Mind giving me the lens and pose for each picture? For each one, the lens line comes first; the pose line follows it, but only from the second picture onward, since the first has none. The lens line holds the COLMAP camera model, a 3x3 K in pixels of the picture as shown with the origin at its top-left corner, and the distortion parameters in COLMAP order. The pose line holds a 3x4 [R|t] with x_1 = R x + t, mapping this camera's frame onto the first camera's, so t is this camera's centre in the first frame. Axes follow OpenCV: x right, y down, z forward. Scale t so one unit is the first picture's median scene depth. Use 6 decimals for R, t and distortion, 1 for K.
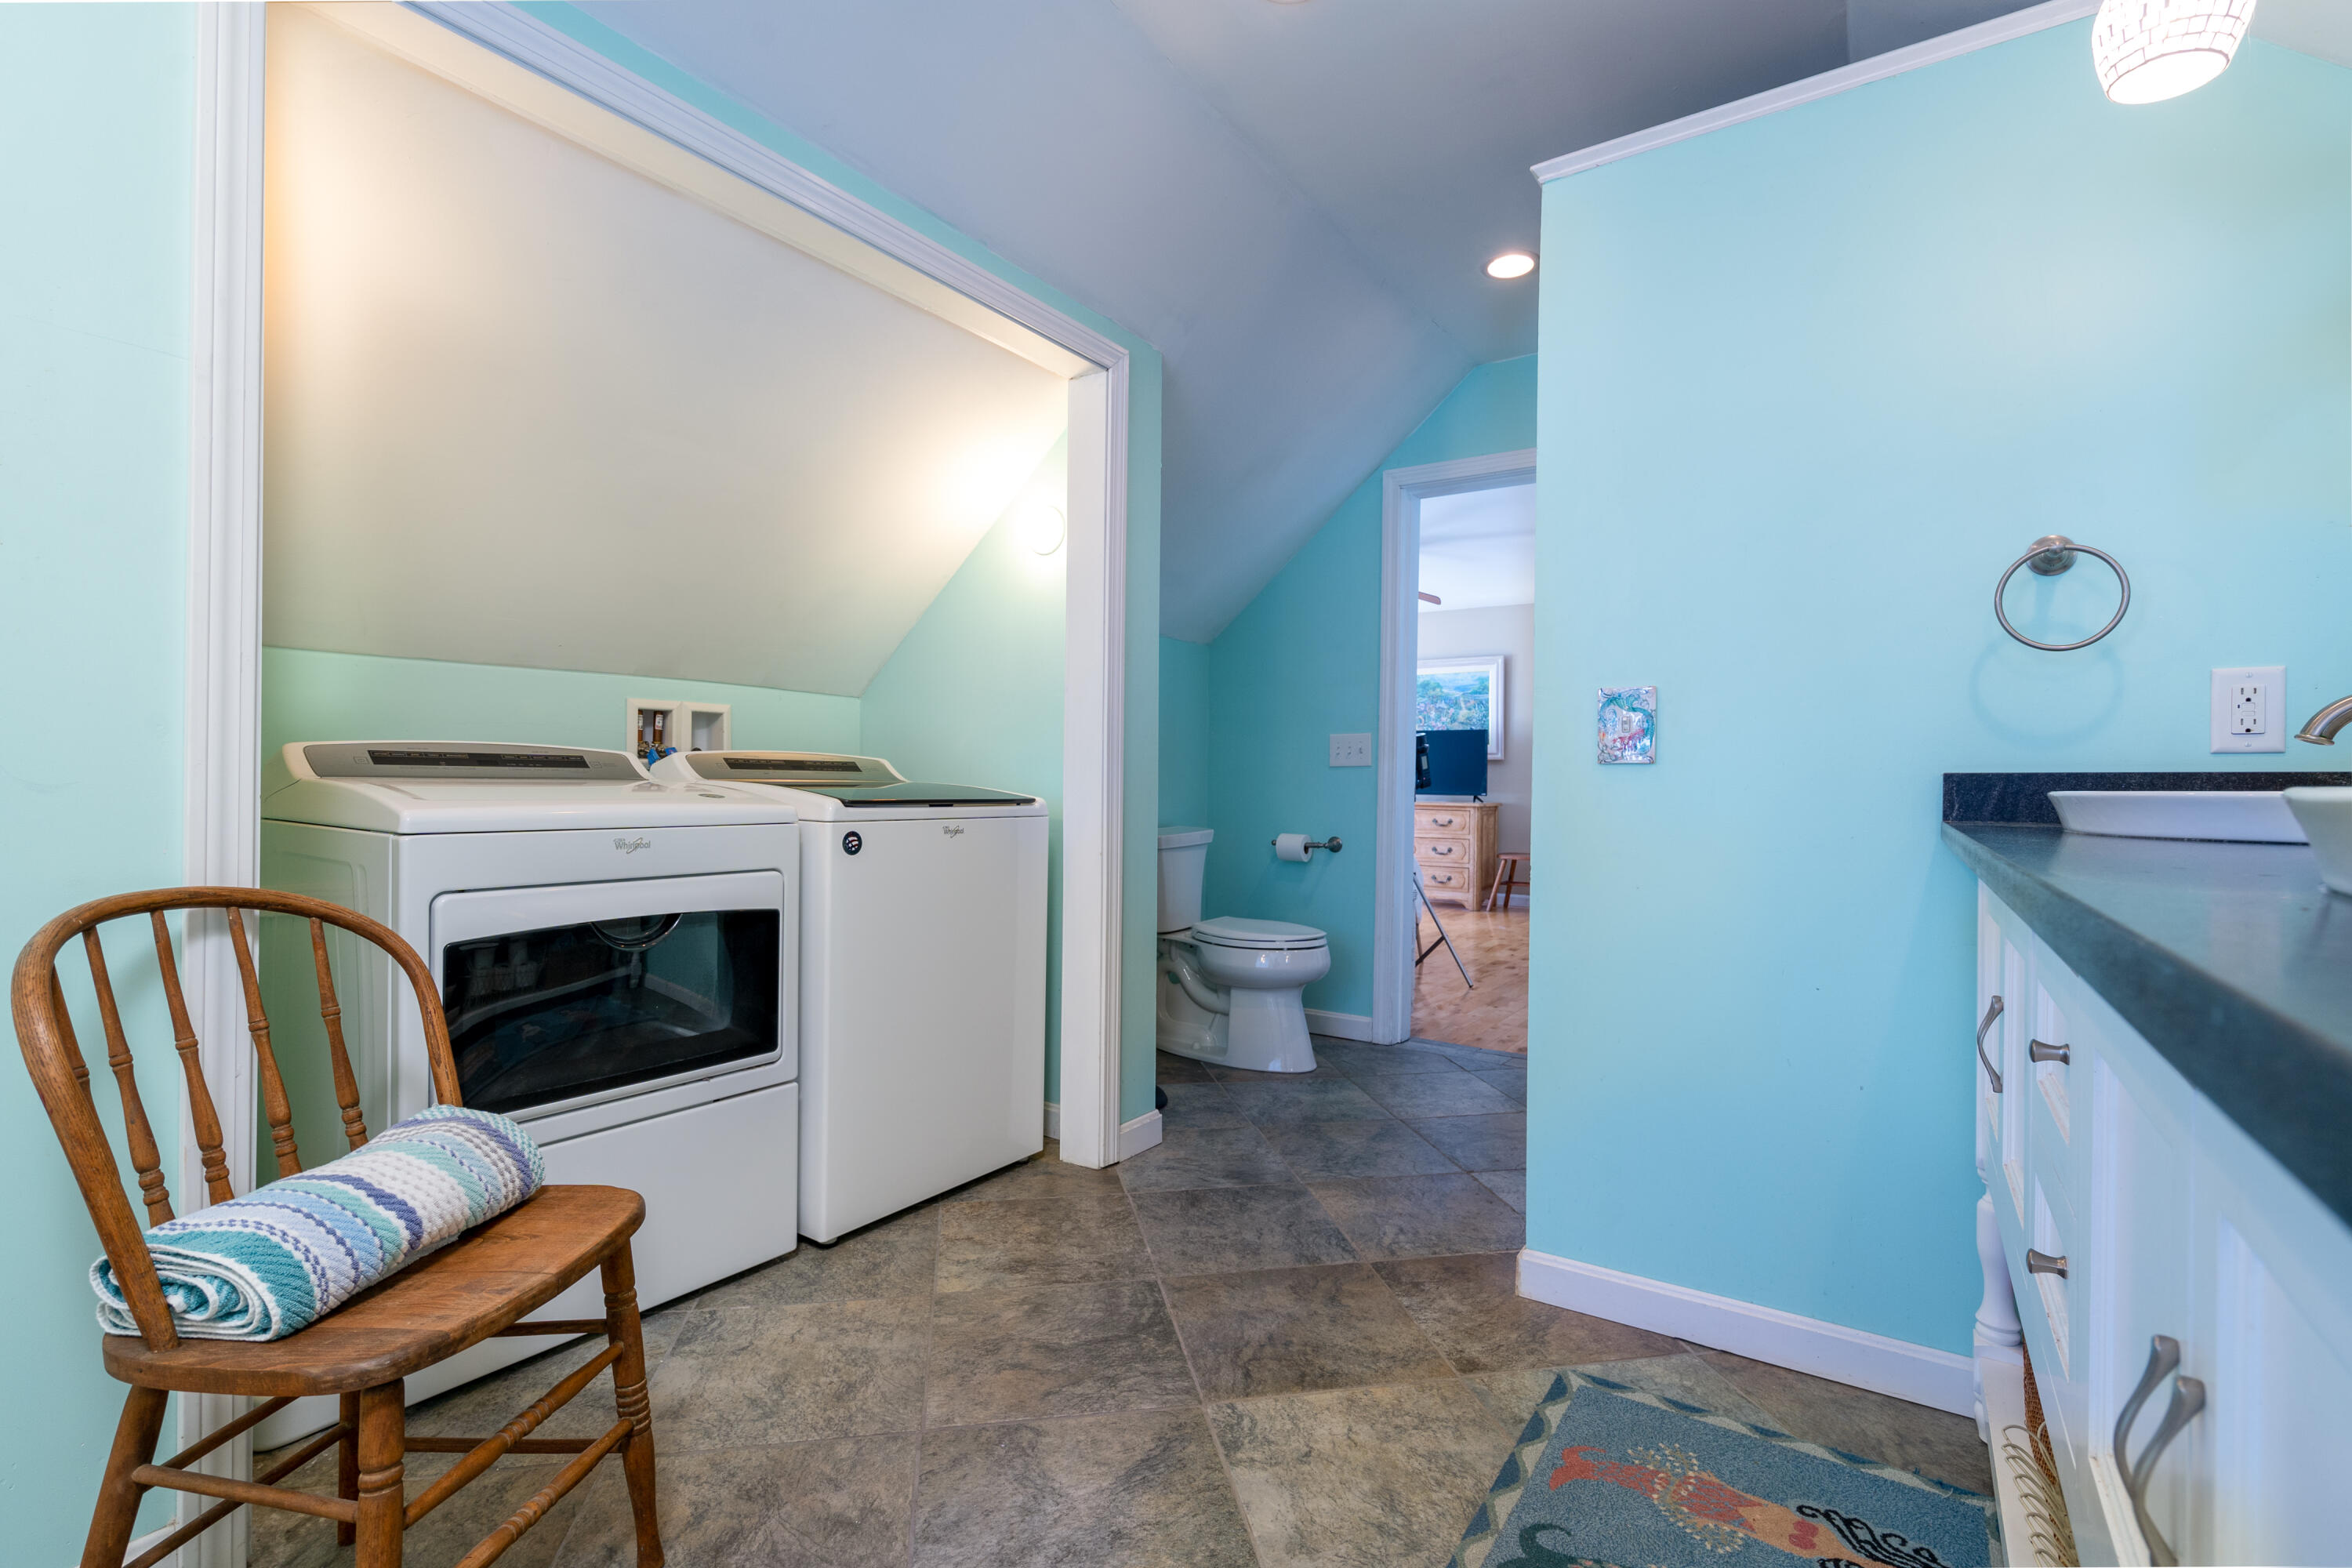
lens RADIAL K [[1073.1, 0, 1167.0], [0, 1073.1, 781.4], [0, 0, 1]] dist [-0.000653, 0.000919]
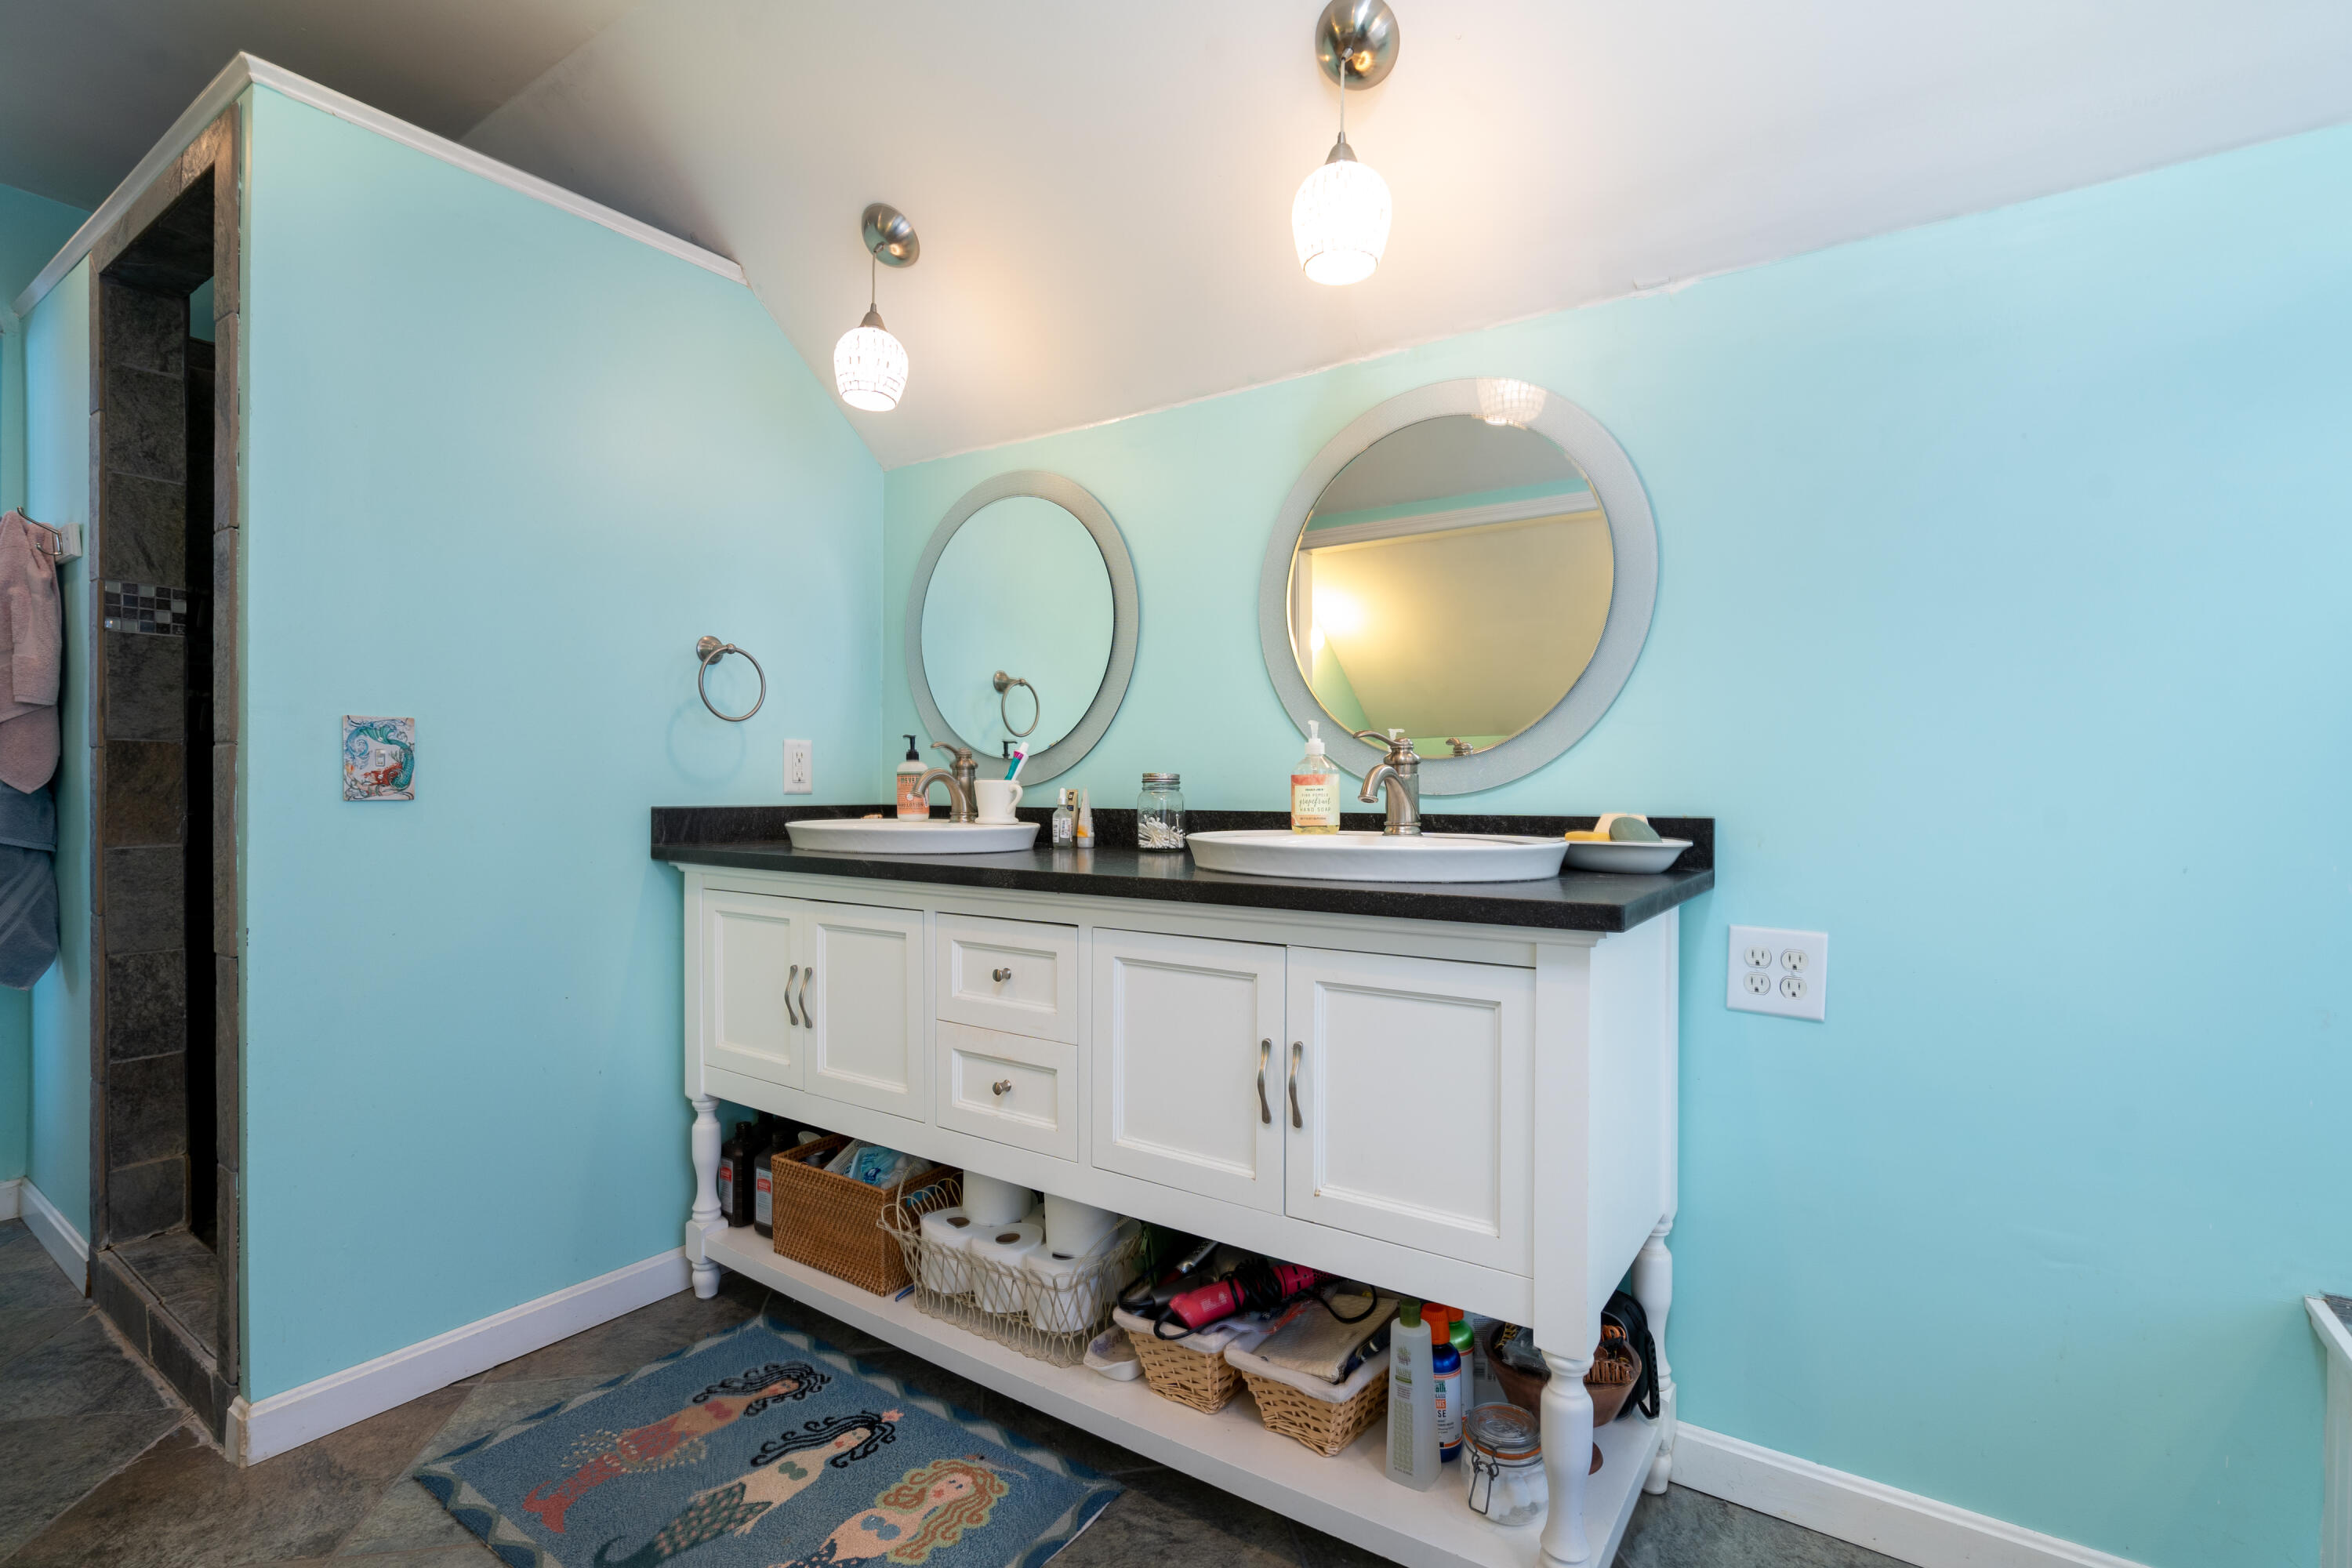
lens RADIAL K [[1073.1, 0, 1179.4], [0, 1073.1, 781.3], [0, 0, 1]] dist [-0.000653, 0.000919]
pose [[0.010822, 0.000114, 0.999941, -0.571210], [-0.006538, 0.999979, -0.000043, -0.044100], [-0.999920, -0.006537, 0.010823, 0.368480]]
